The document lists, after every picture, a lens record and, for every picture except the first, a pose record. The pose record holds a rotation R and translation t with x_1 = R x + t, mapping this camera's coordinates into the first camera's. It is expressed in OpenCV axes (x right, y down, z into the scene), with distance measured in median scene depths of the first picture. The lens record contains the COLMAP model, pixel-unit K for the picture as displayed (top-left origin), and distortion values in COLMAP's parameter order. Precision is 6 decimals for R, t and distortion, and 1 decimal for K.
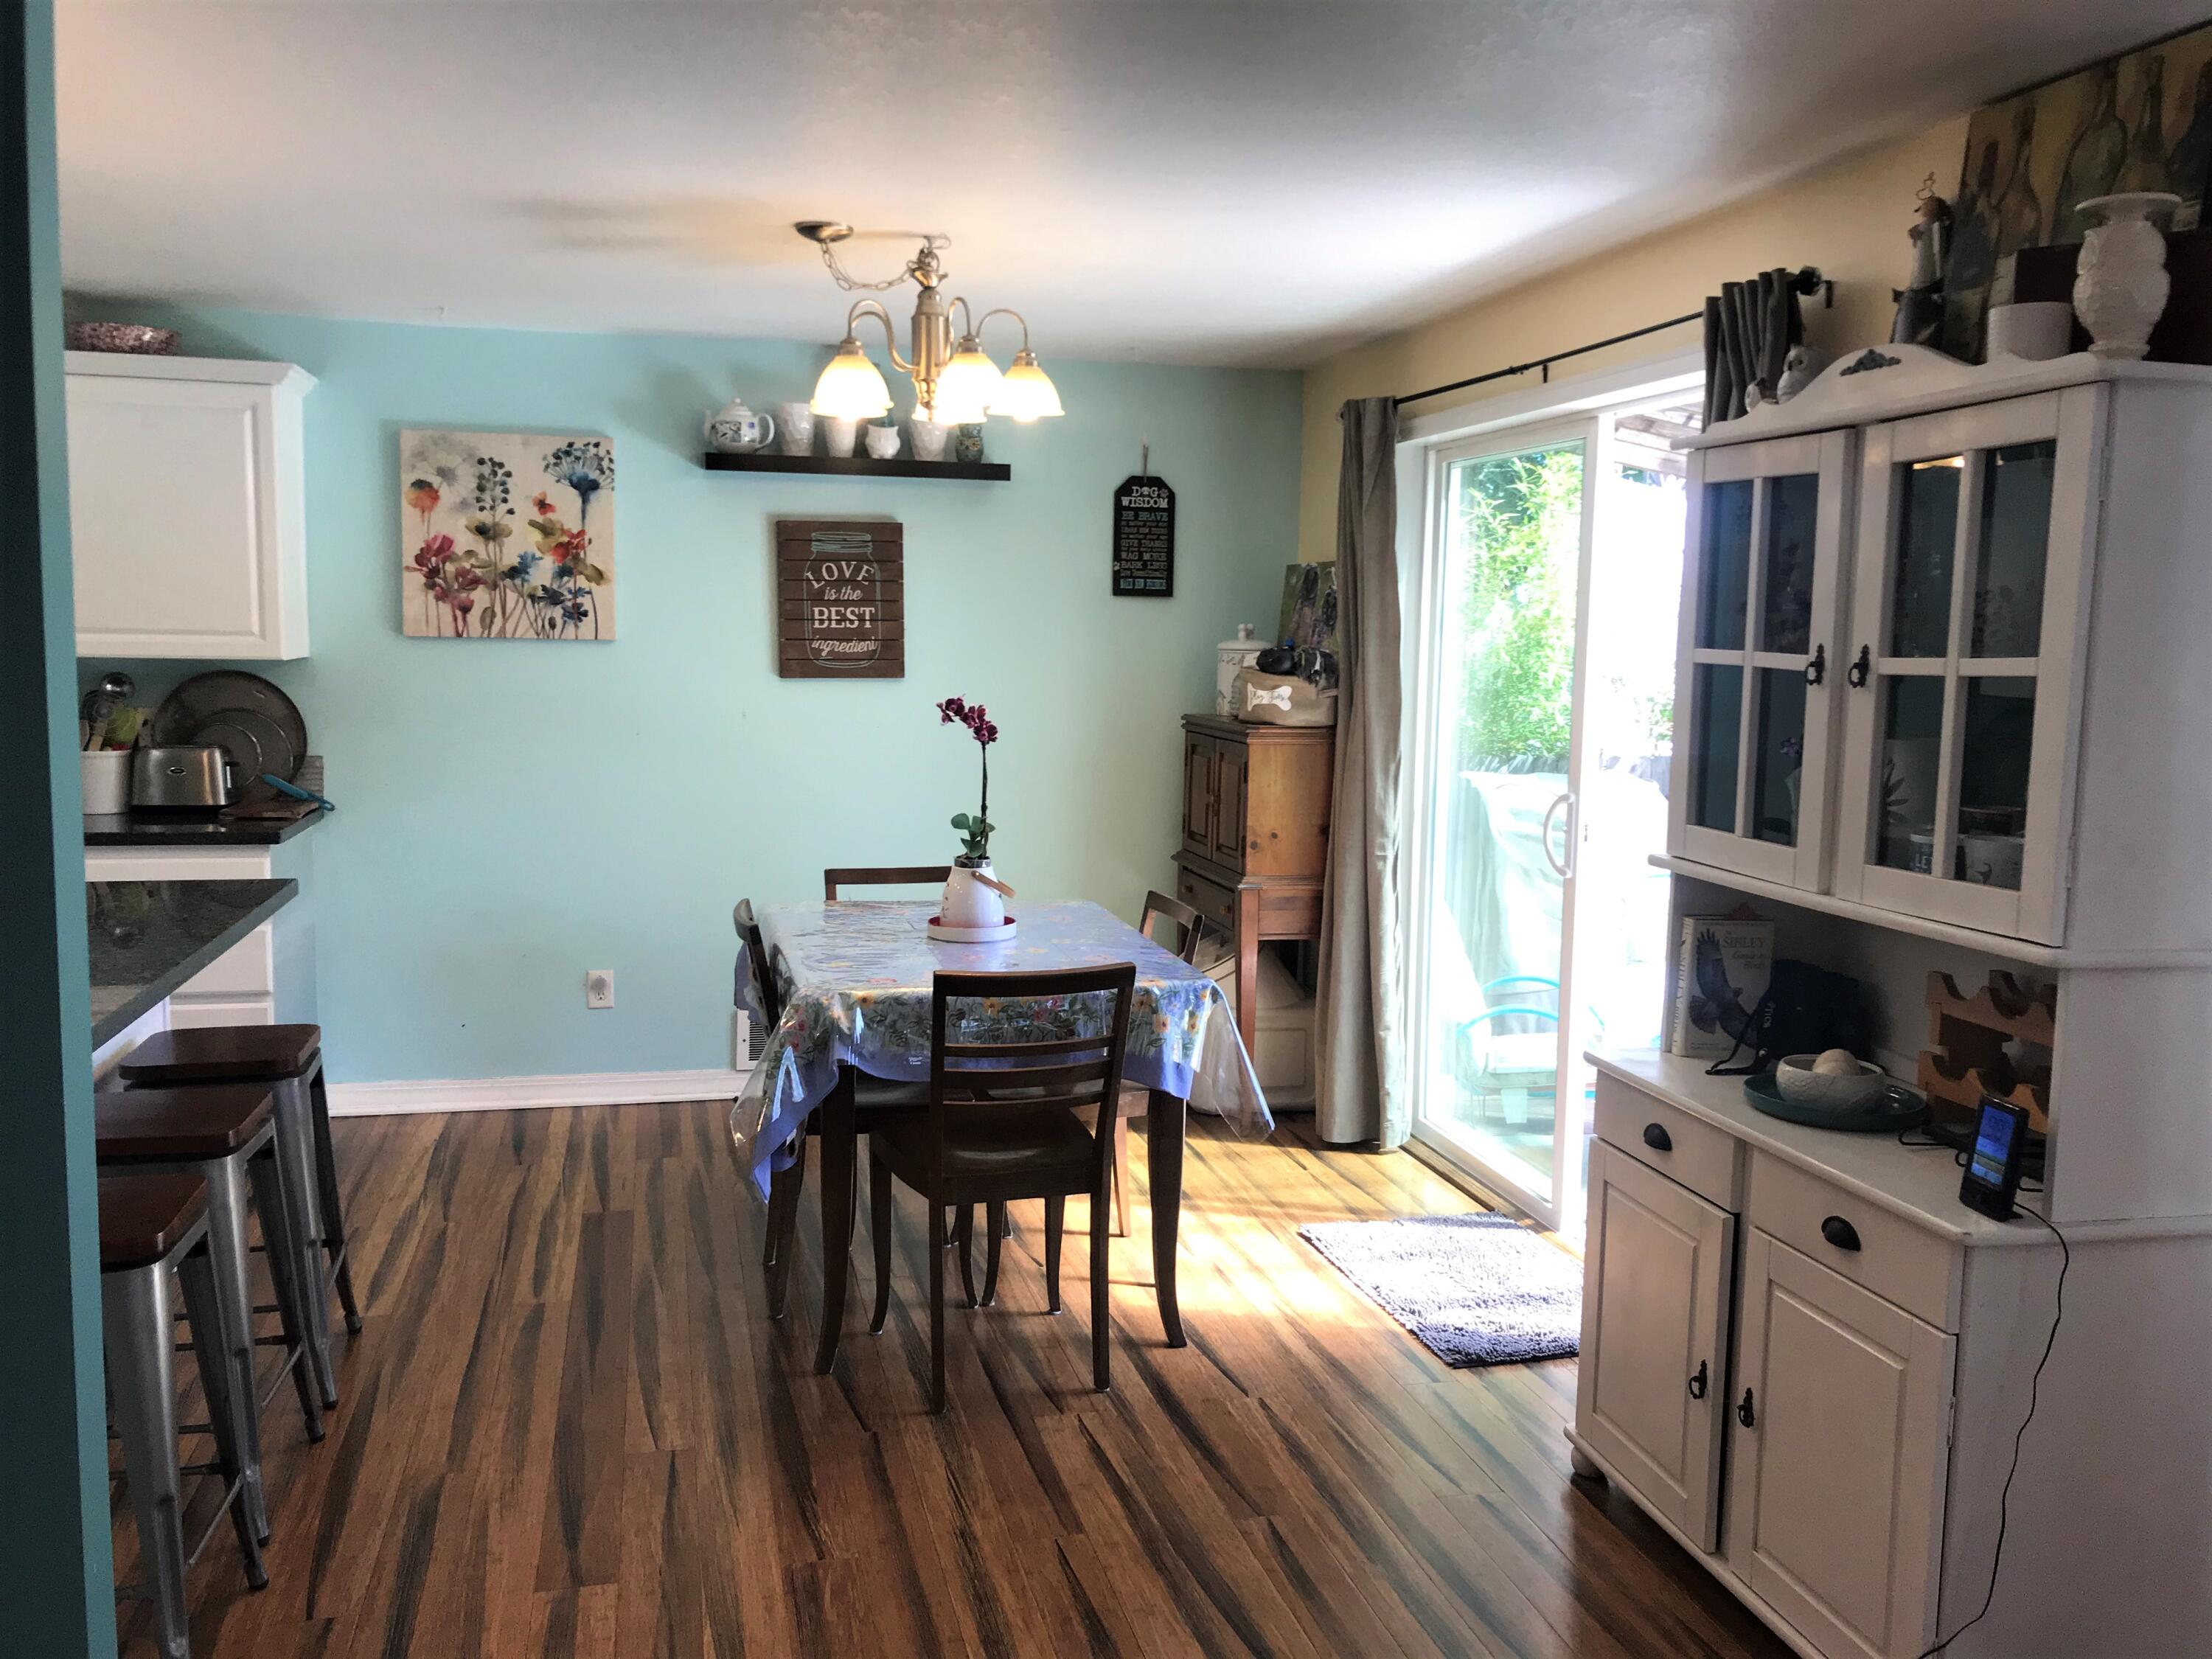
lens RADIAL K [[1802.1, 0, 1115.0], [0, 1802.1, 813.2], [0, 0, 1]] dist [0.021303, -0.011236]
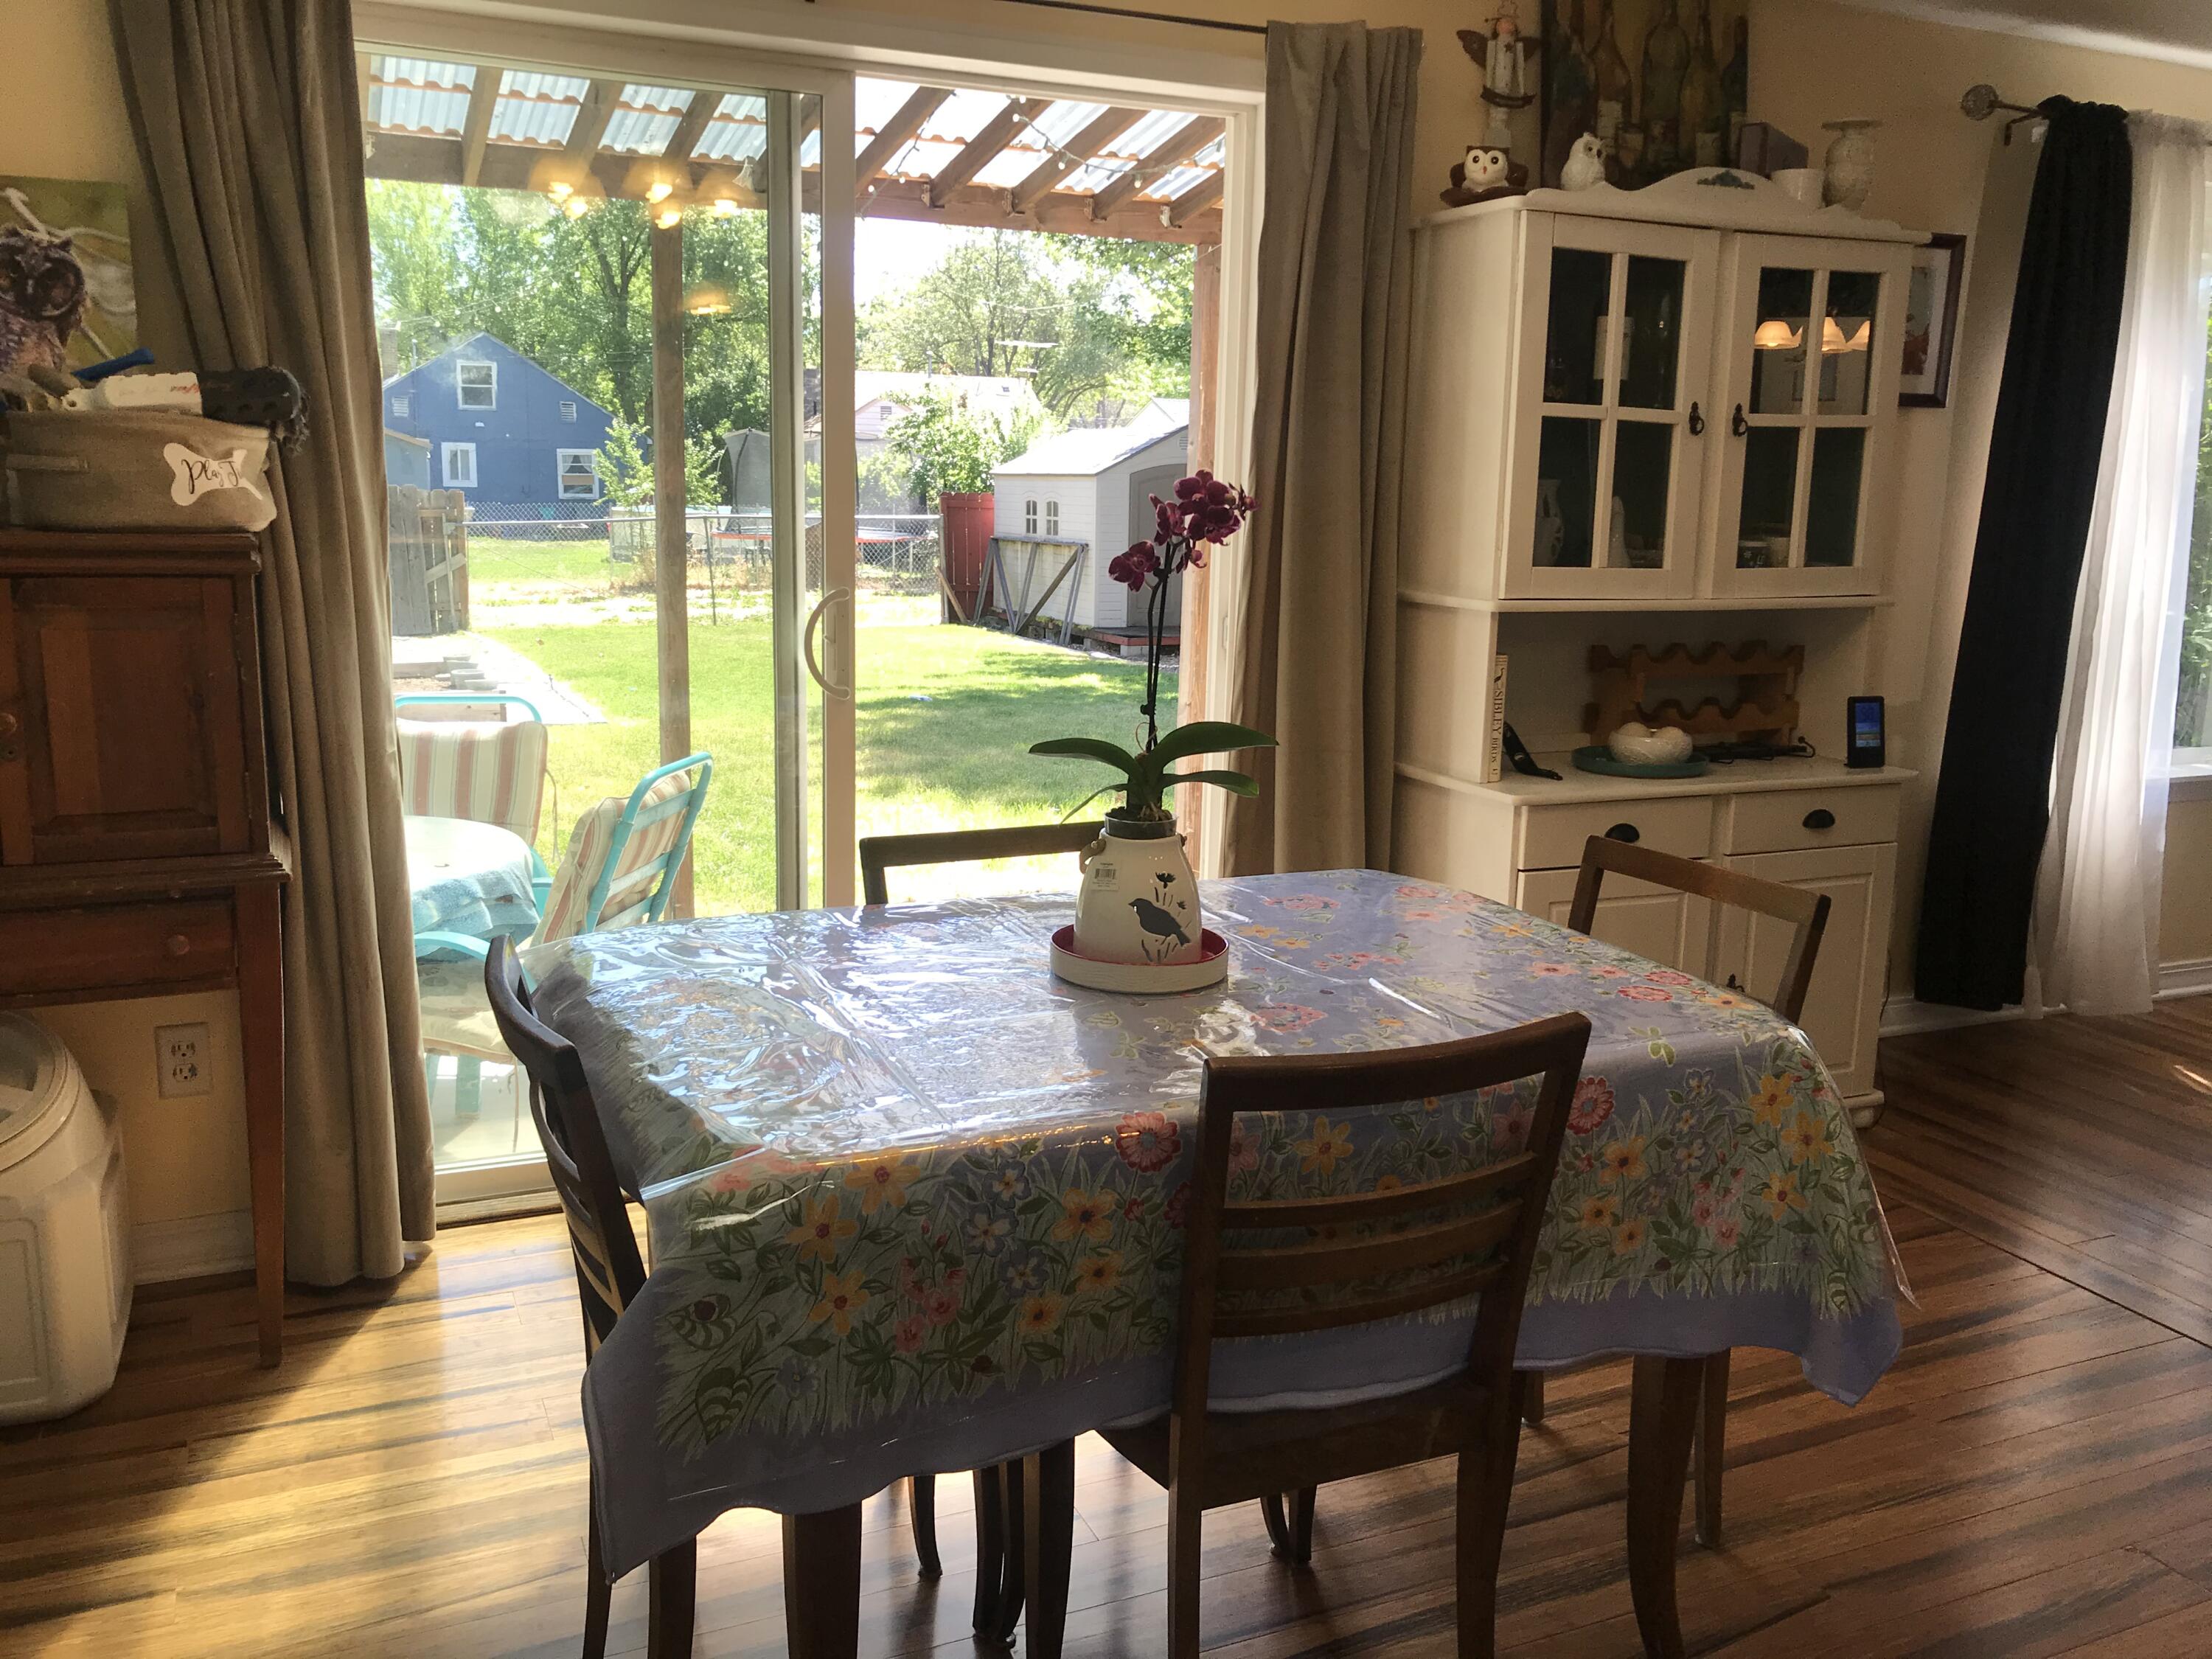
lens RADIAL K [[1829.1, 0, 1111.0], [0, 1829.1, 785.2], [0, 0, 1]] dist [0.024537, -0.000097]
pose [[-0.163661, -0.196092, 0.966831, -0.440019], [0.073211, 0.974929, 0.210127, -0.069265], [-0.983796, 0.105172, -0.145201, 0.848010]]
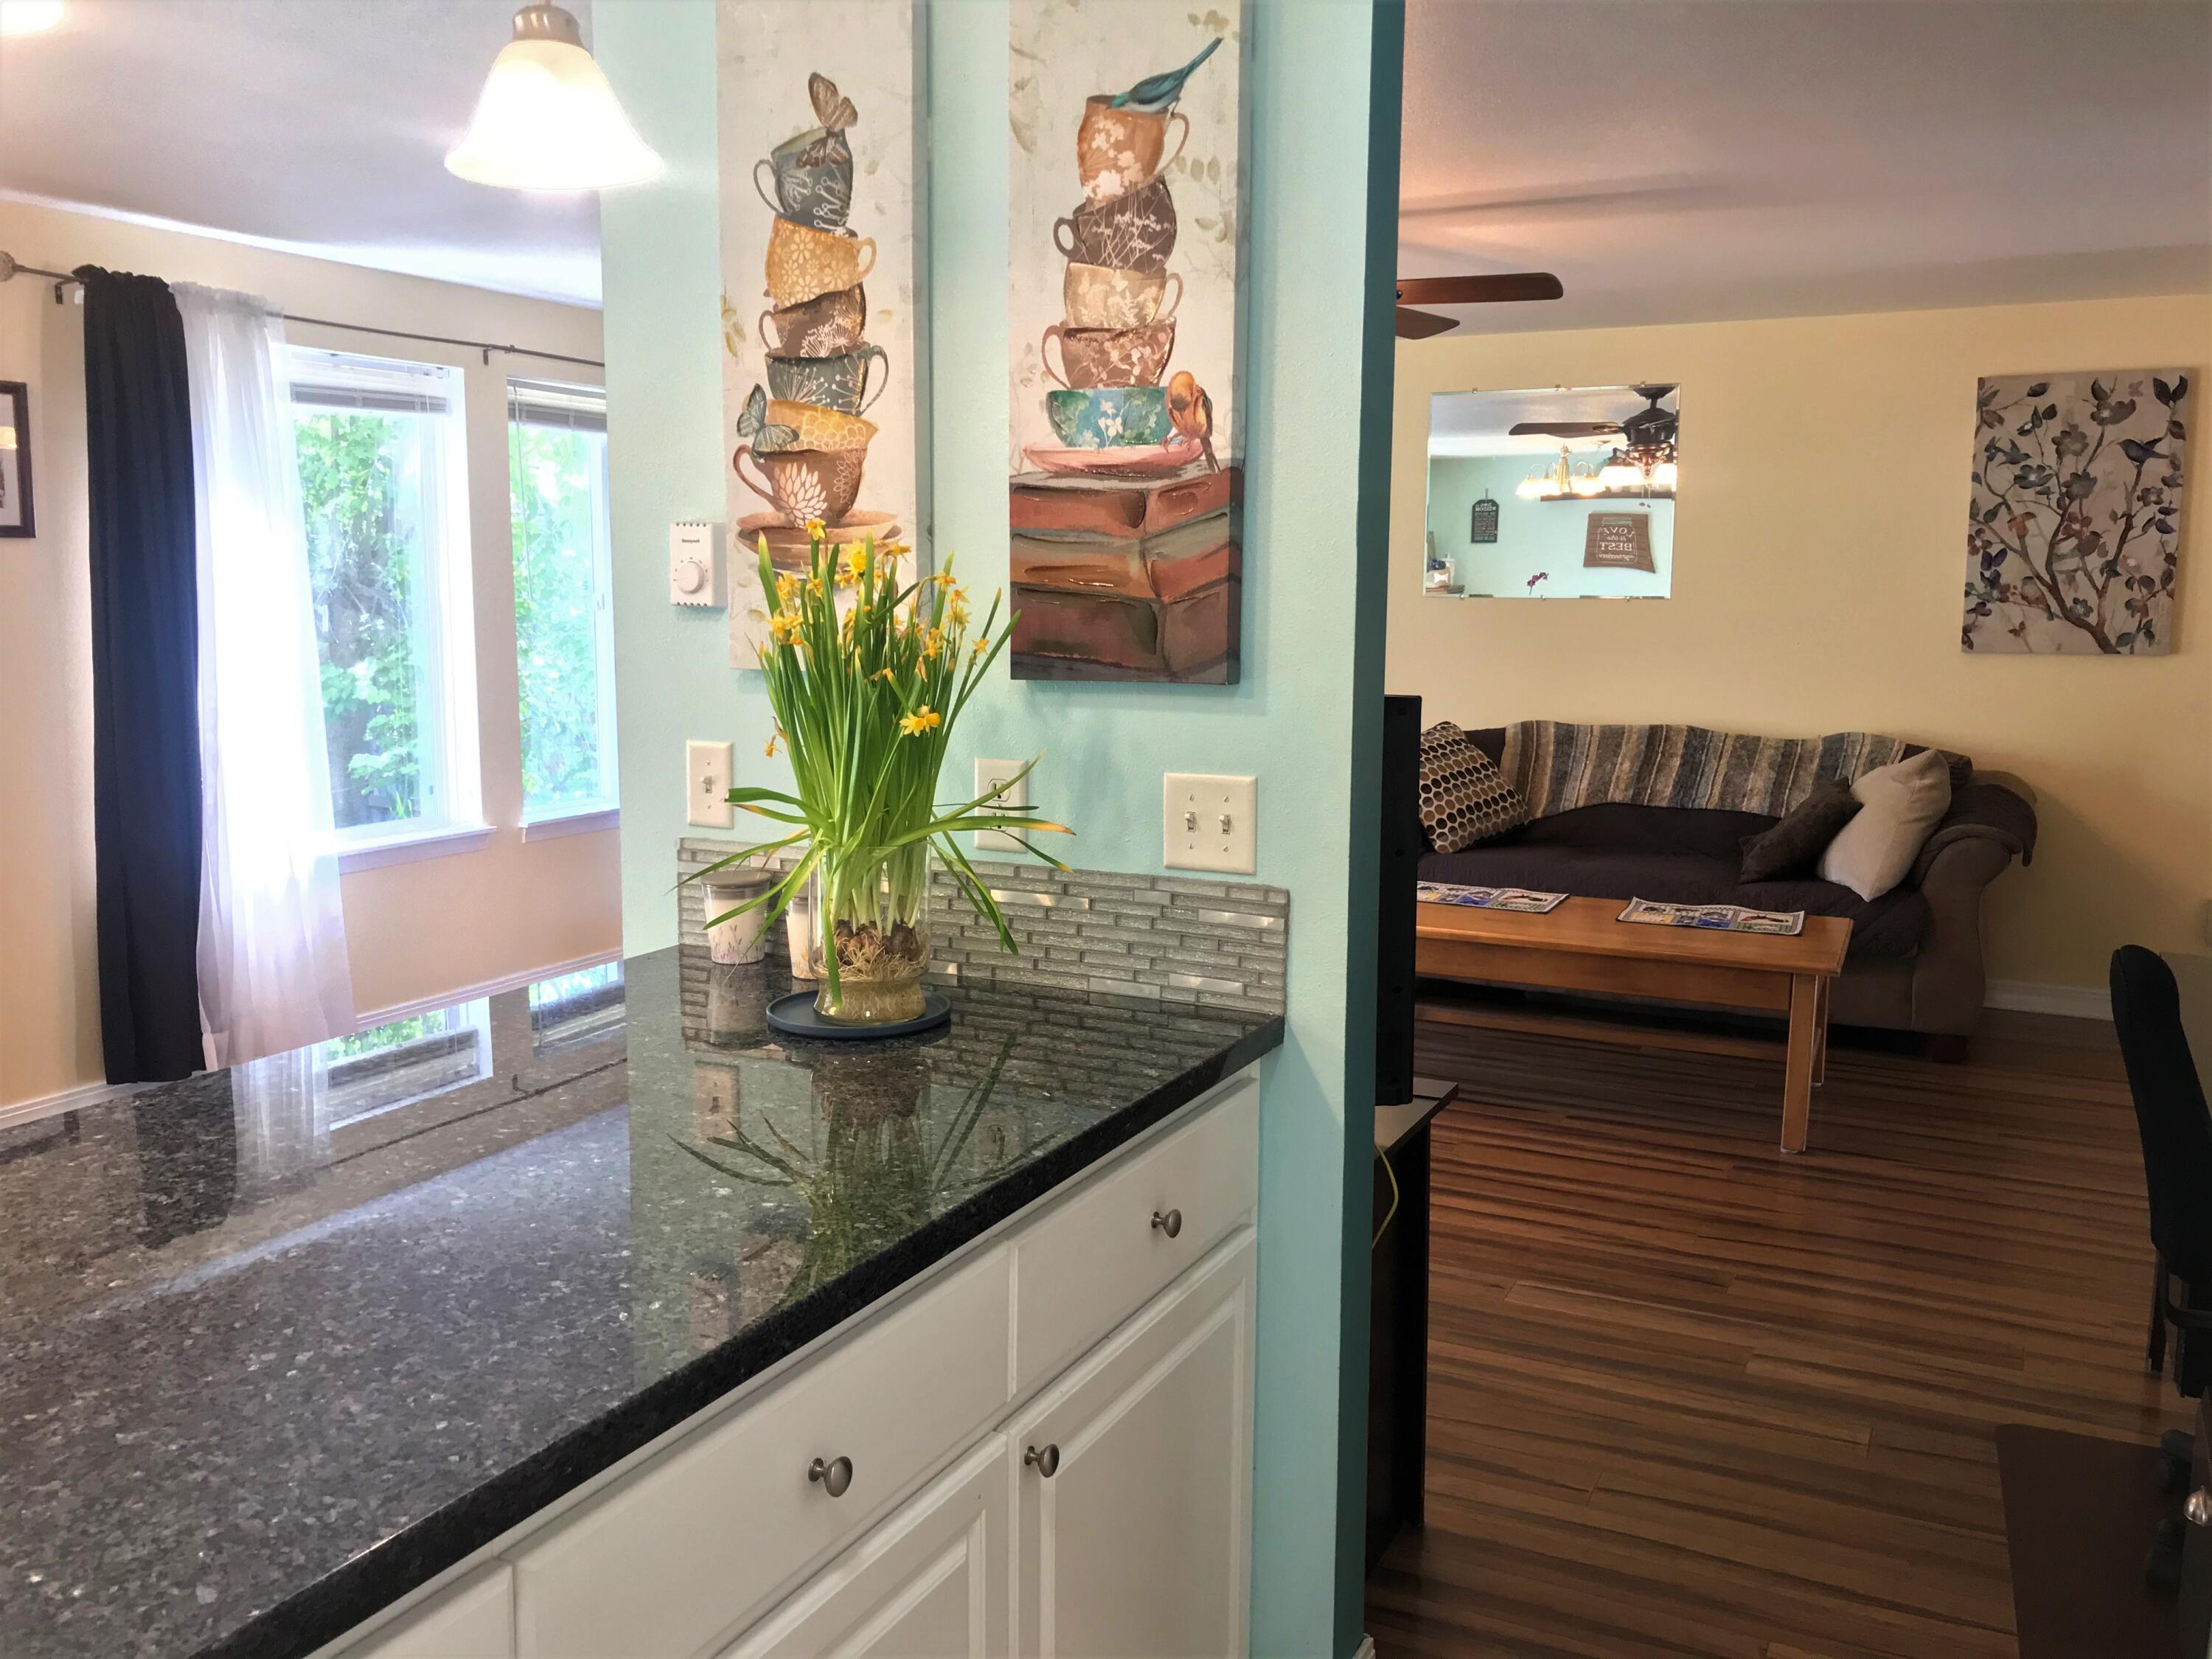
lens RADIAL K [[1820.5, 0, 1106.3], [0, 1820.5, 814.3], [0, 0, 1]] dist [0.028556, -0.017324]
pose [[-0.754541, -0.110059, 0.646958, -0.657573], [0.045834, 0.974591, 0.219251, -0.074473], [-0.654650, 0.195087, -0.730325, 0.683158]]
